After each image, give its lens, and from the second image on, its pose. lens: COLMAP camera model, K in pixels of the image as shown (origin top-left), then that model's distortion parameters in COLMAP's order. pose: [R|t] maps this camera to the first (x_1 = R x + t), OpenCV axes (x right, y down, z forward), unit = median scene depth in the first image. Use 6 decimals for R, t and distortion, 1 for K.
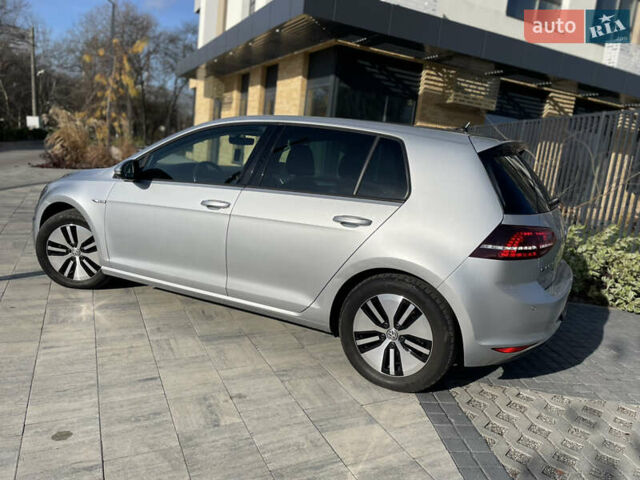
lens RADIAL K [[485.2, 0, 320.0], [0, 485.2, 244.4], [0, 0, 1]] dist [0.072311, -0.089833]
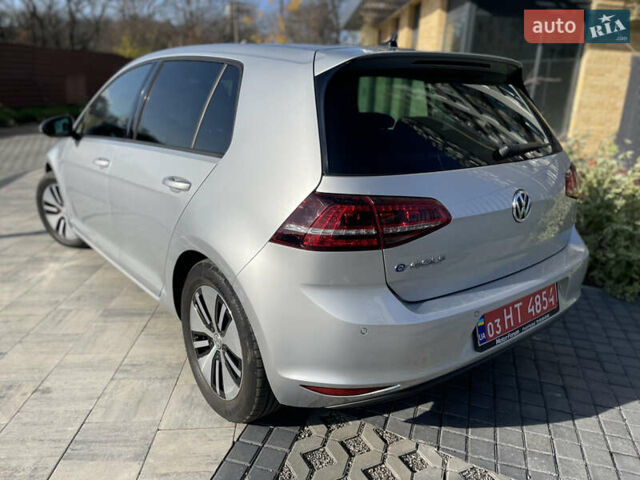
lens RADIAL K [[485.2, 0, 318.7], [0, 485.2, 243.0], [0, 0, 1]] dist [0.072311, -0.089833]
pose [[0.918065, 0.052089, -0.392993, 0.559657], [-0.018614, 0.995901, 0.088518, -0.028259], [0.395993, -0.073950, 0.915271, 0.398193]]
